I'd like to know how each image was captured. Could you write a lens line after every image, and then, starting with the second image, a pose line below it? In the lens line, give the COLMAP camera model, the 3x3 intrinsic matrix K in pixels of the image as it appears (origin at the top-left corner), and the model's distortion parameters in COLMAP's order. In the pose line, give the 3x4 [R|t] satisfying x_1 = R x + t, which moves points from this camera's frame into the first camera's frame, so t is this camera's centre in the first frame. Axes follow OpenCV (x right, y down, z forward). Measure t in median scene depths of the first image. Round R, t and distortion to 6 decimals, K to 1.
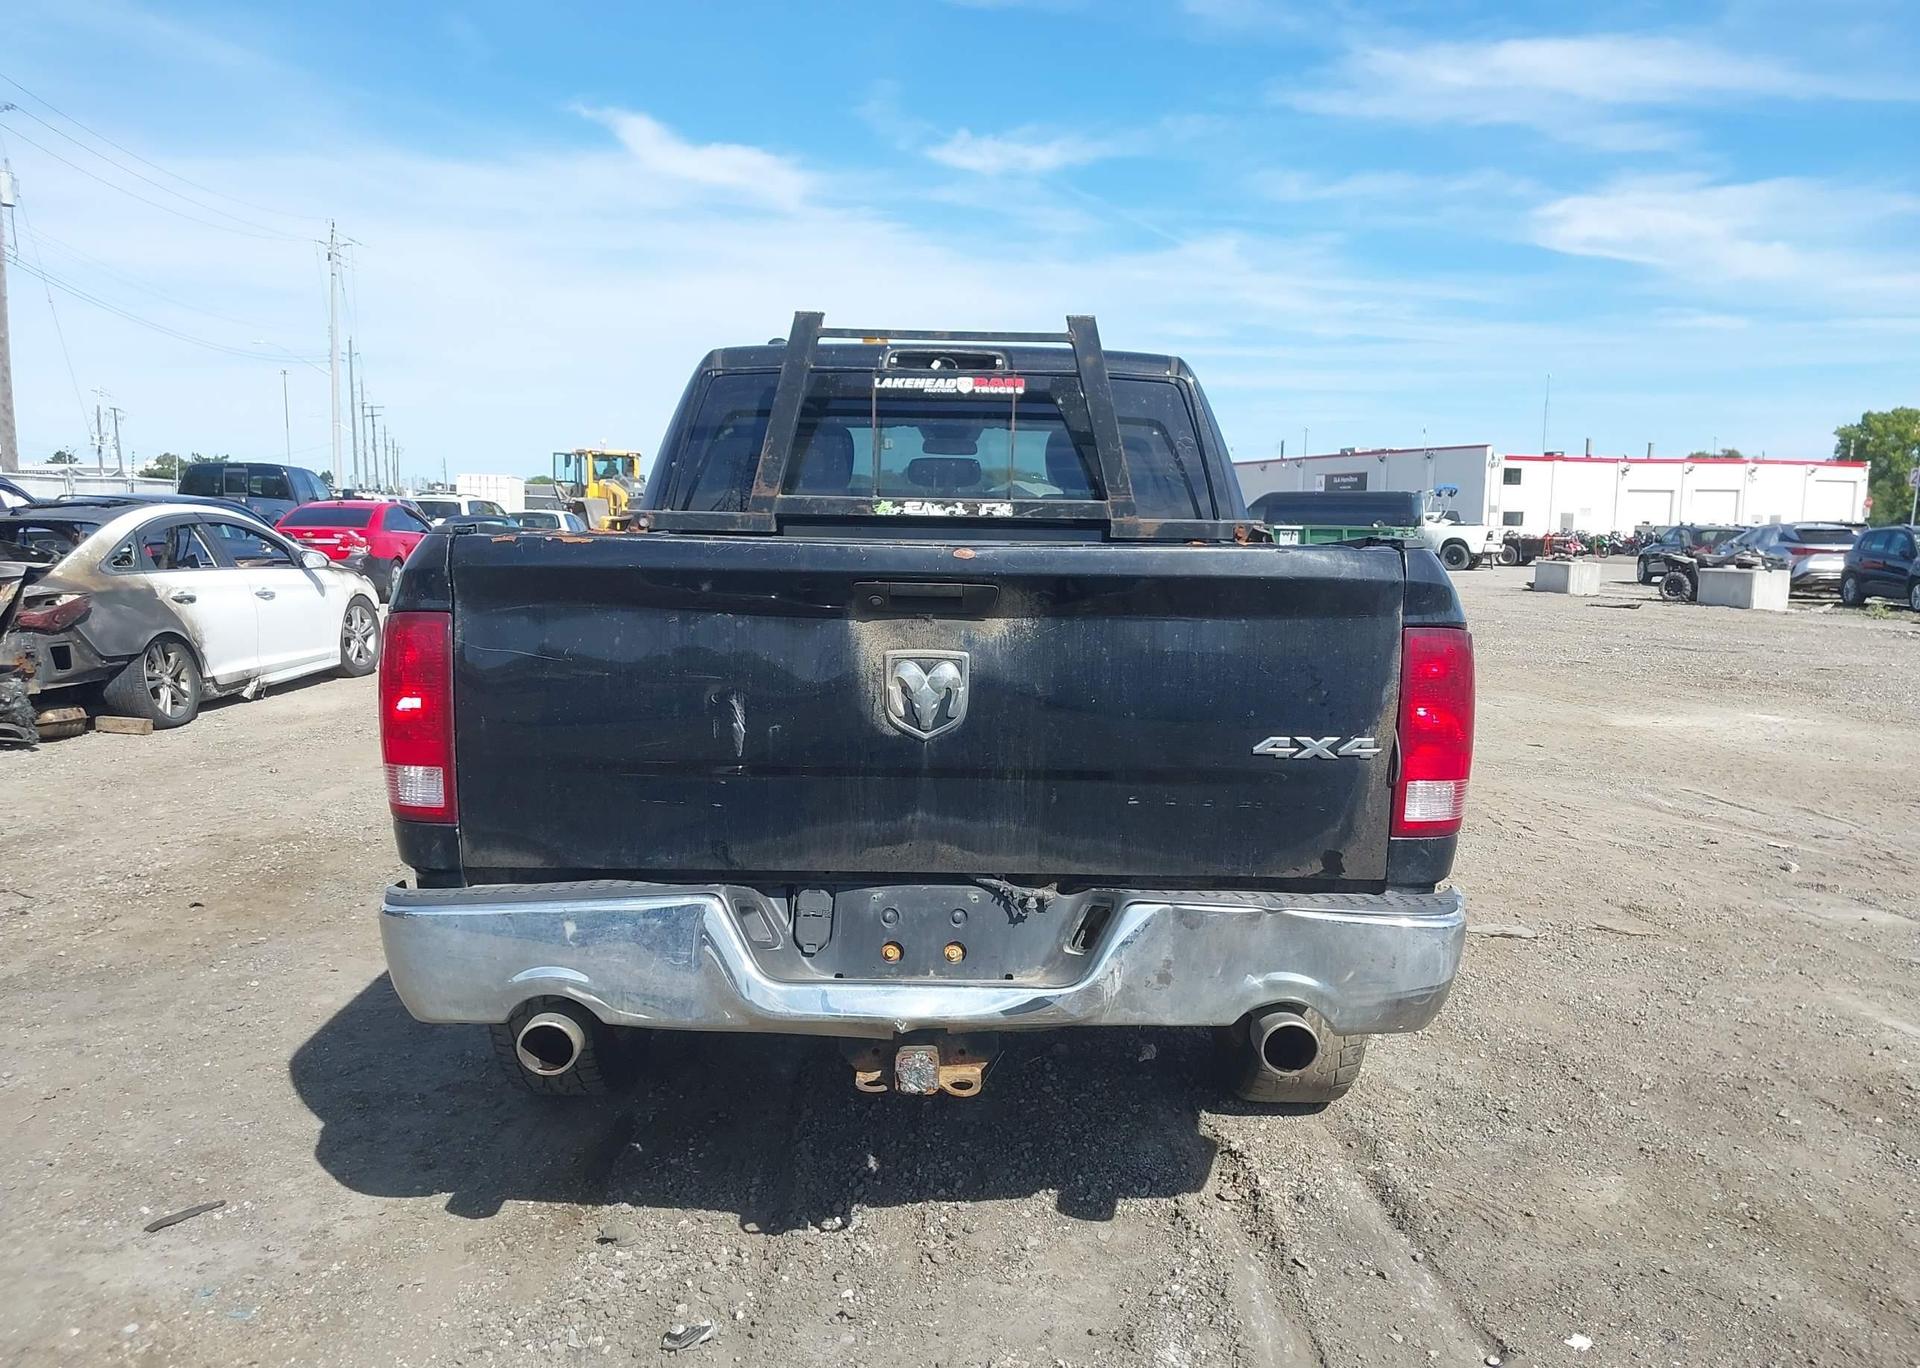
lens RADIAL K [[1513.9, 0, 960.9], [0, 1513.9, 667.8], [0, 0, 1]] dist [0.056233, -0.073142]
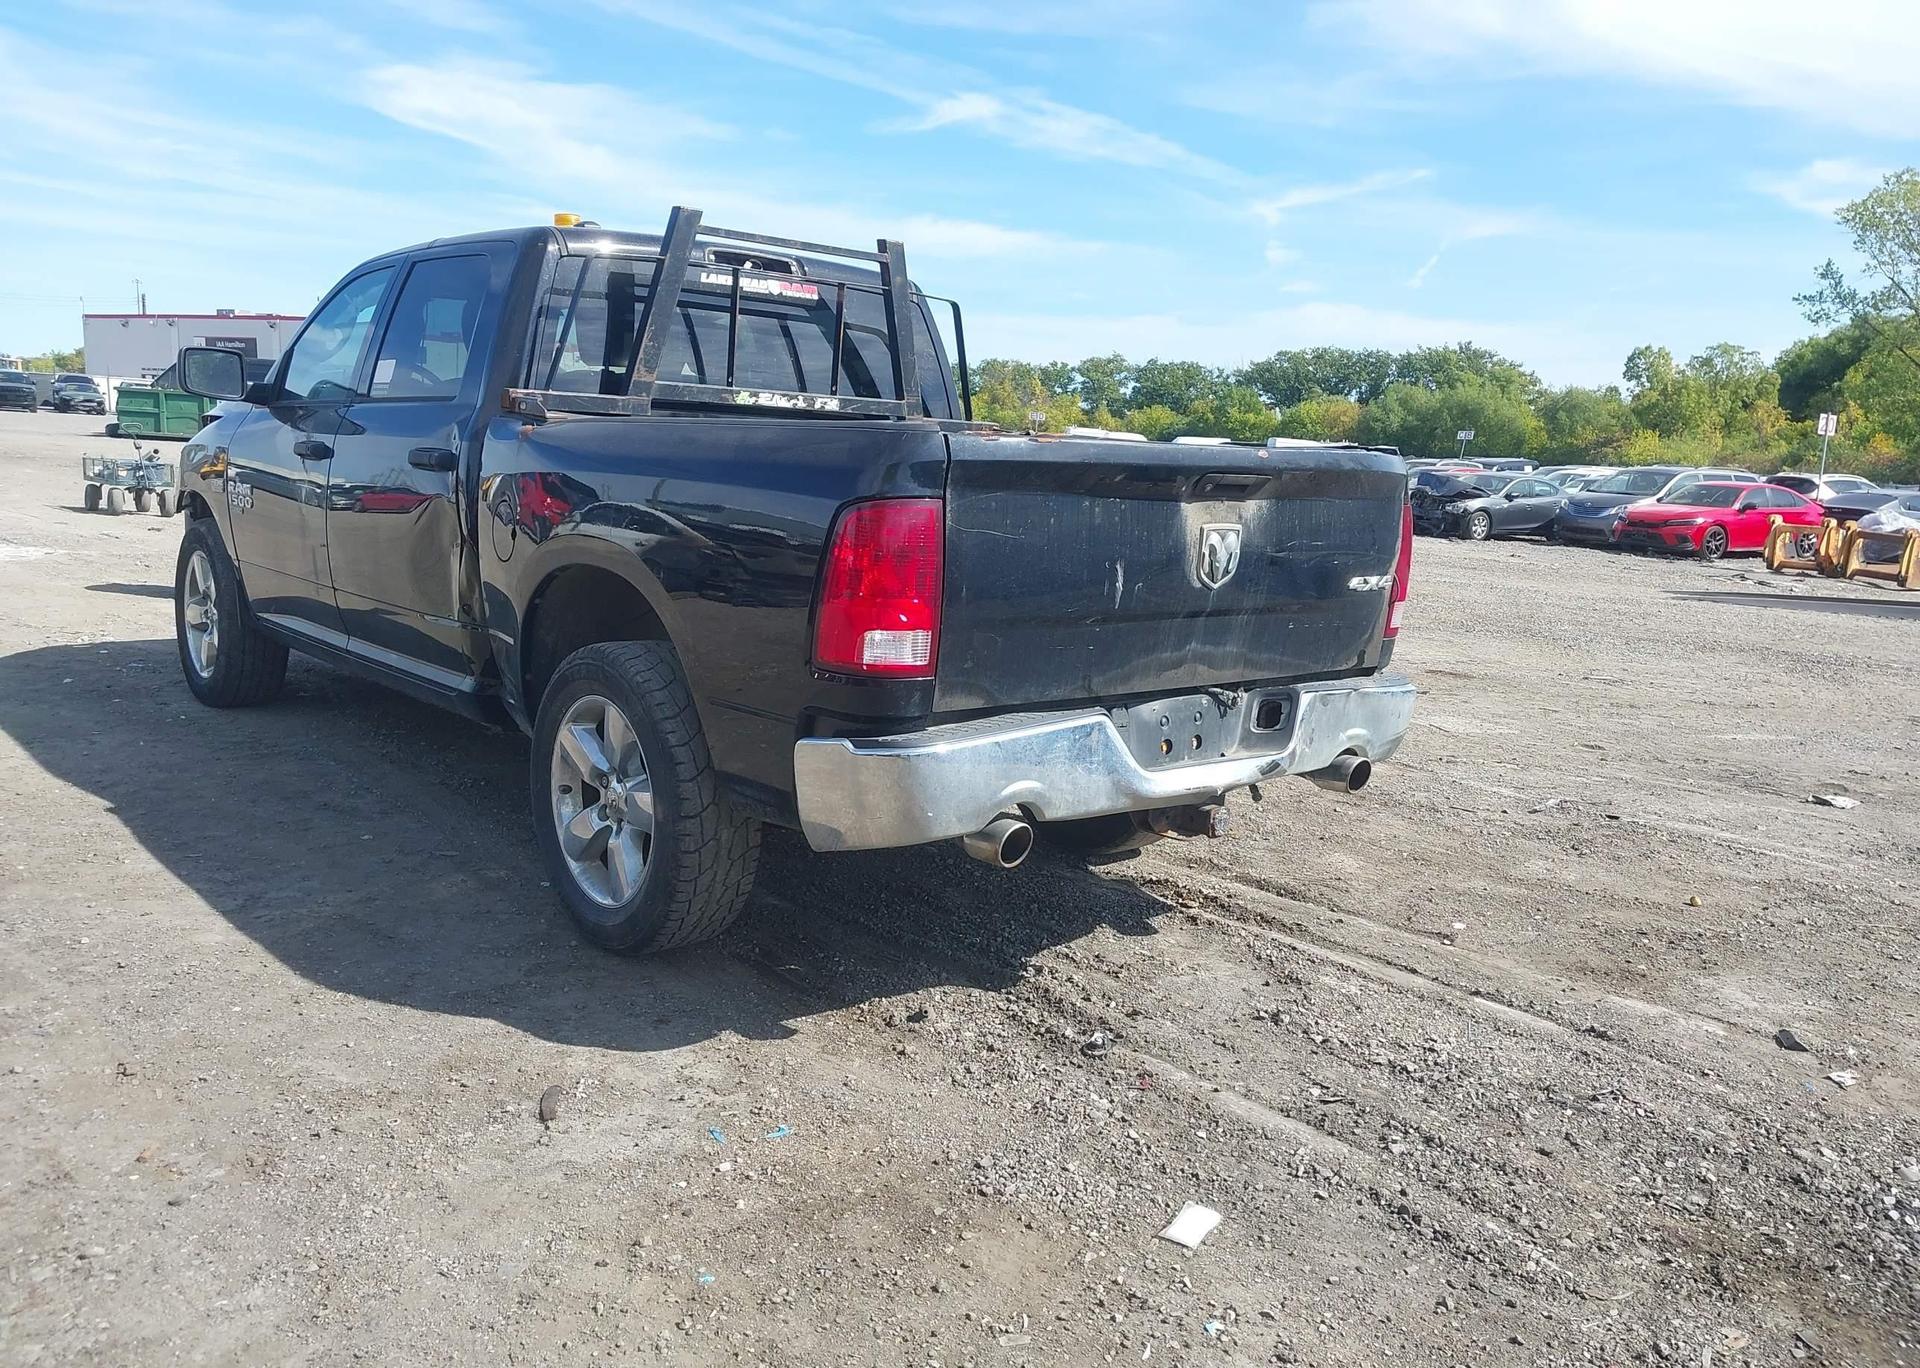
lens RADIAL K [[1513.9, 0, 960.7], [0, 1513.9, 688.6], [0, 0, 1]] dist [0.056233, -0.073142]
pose [[0.749552, -0.084731, 0.656500, -0.900194], [0.023450, 0.994550, 0.101587, -0.006745], [-0.661530, -0.060750, 0.747454, 0.088281]]
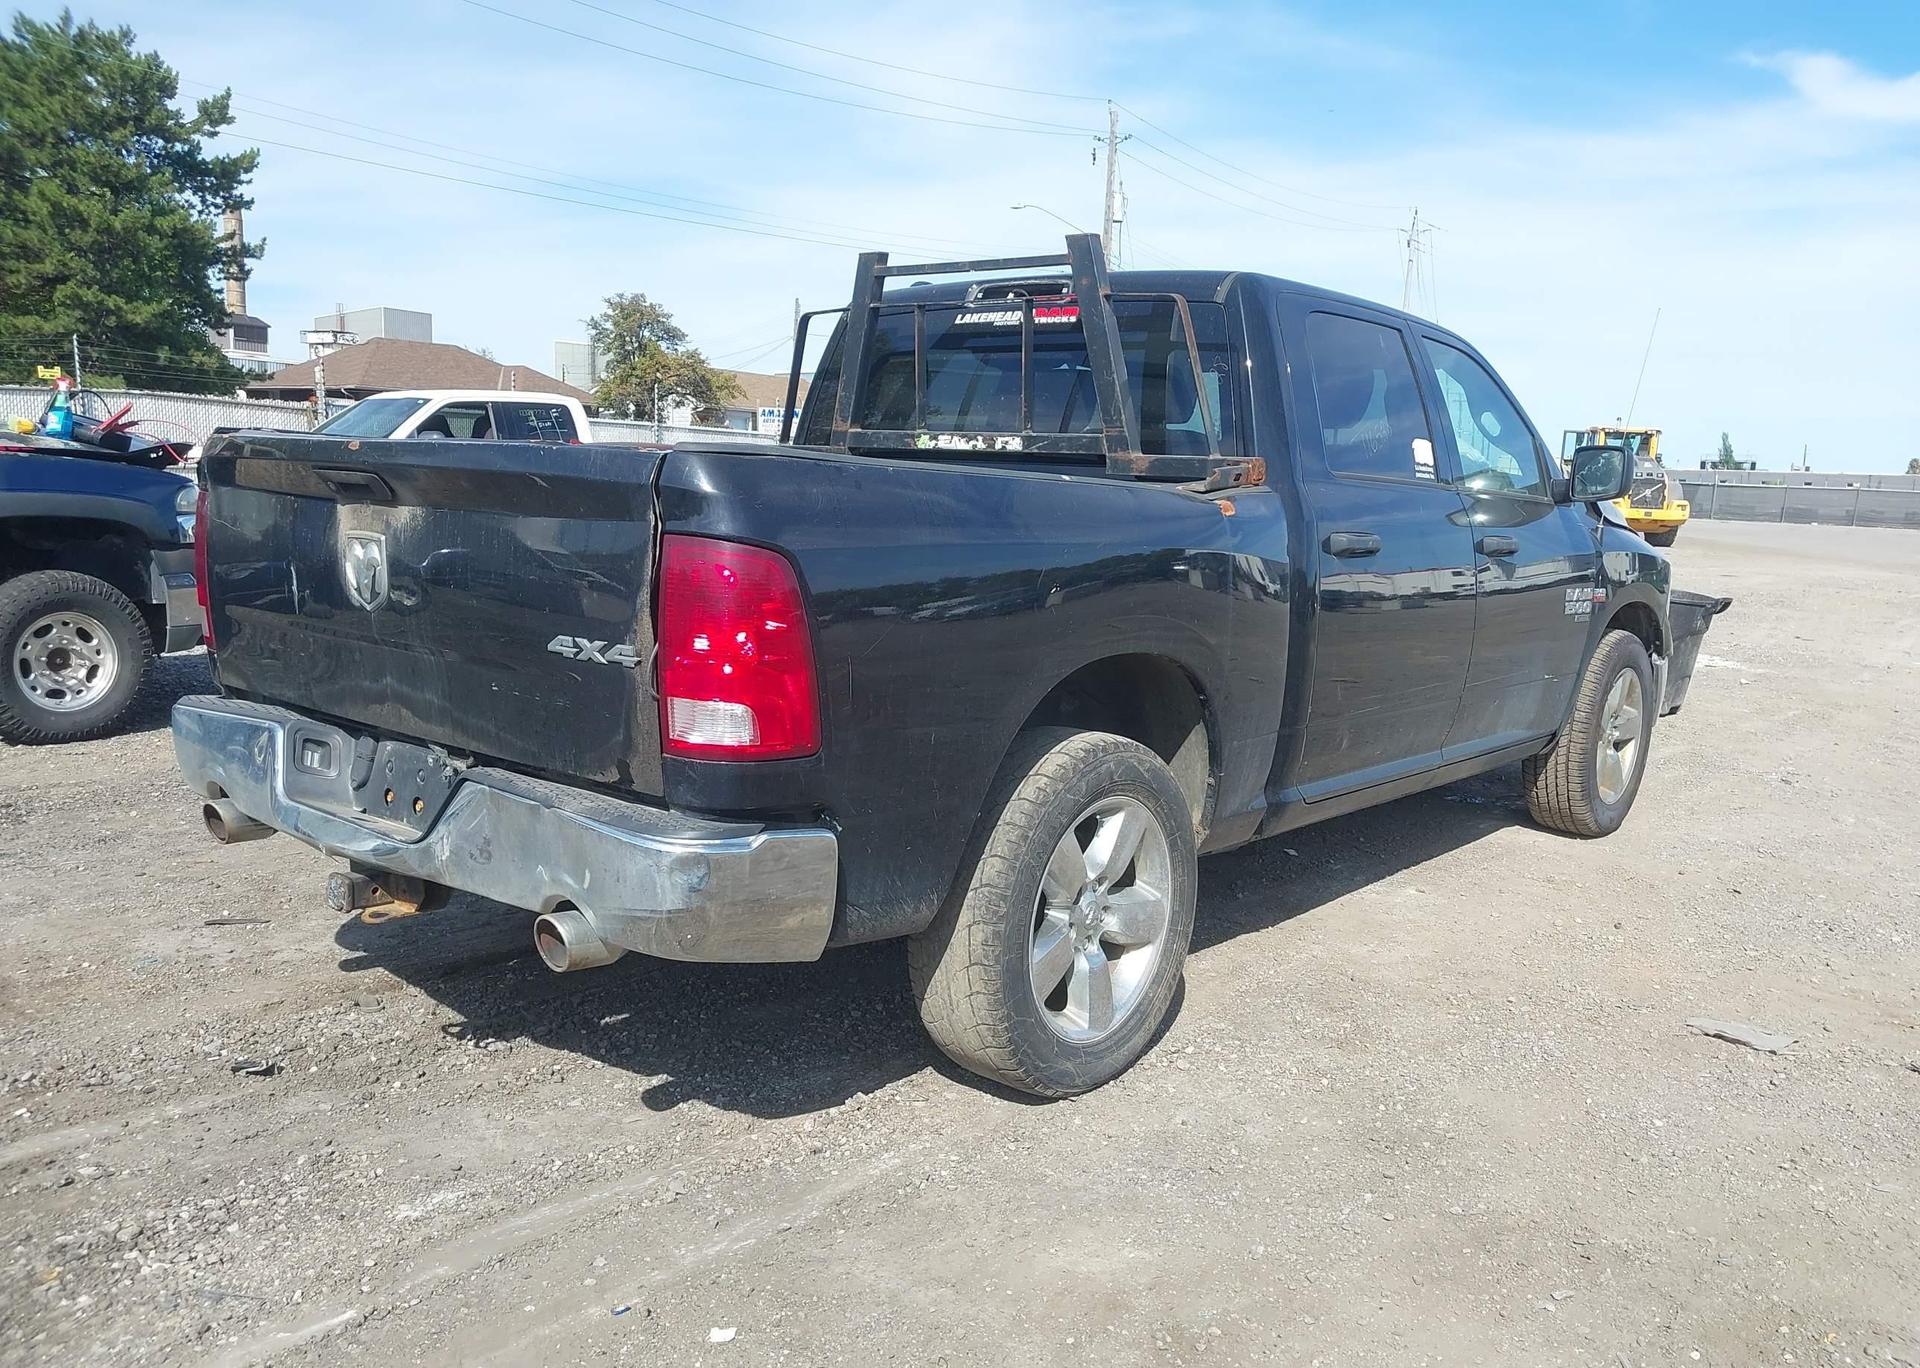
lens RADIAL K [[1513.9, 0, 972.2], [0, 1513.9, 686.3], [0, 0, 1]] dist [0.056233, -0.073142]
pose [[0.768314, 0.106461, -0.631158, 0.853199], [-0.092432, 0.994189, 0.055178, -0.001713], [0.633365, 0.015945, 0.773689, 0.317378]]
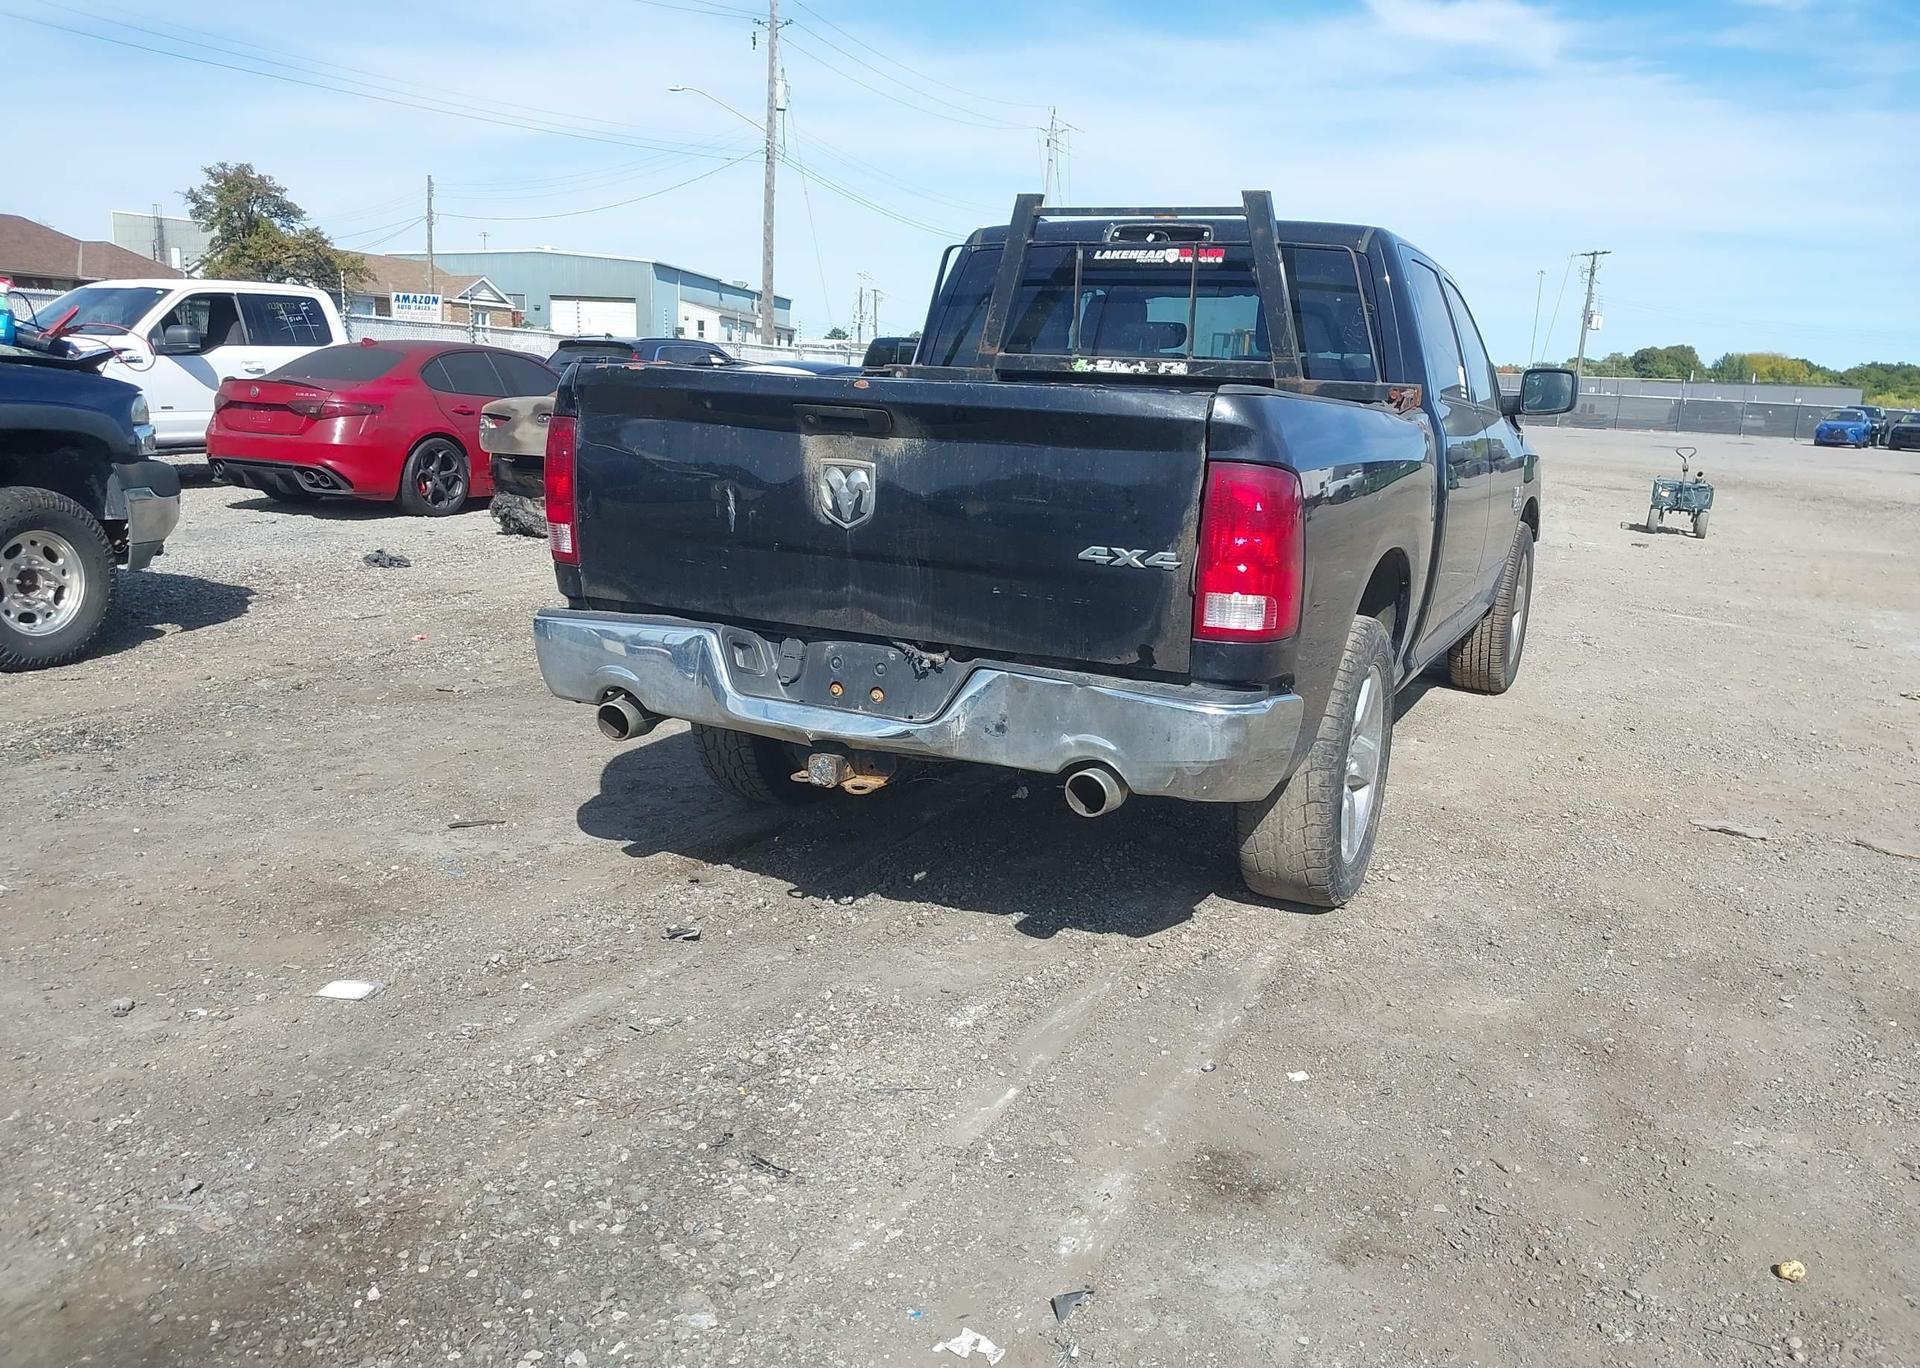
lens RADIAL K [[1513.9, 0, 967.1], [0, 1513.9, 689.0], [0, 0, 1]] dist [0.056233, -0.073142]
pose [[0.899684, 0.112229, -0.421870, 0.520681], [-0.074586, 0.991697, 0.104755, 0.032303], [0.430124, -0.062781, 0.900584, -0.127300]]
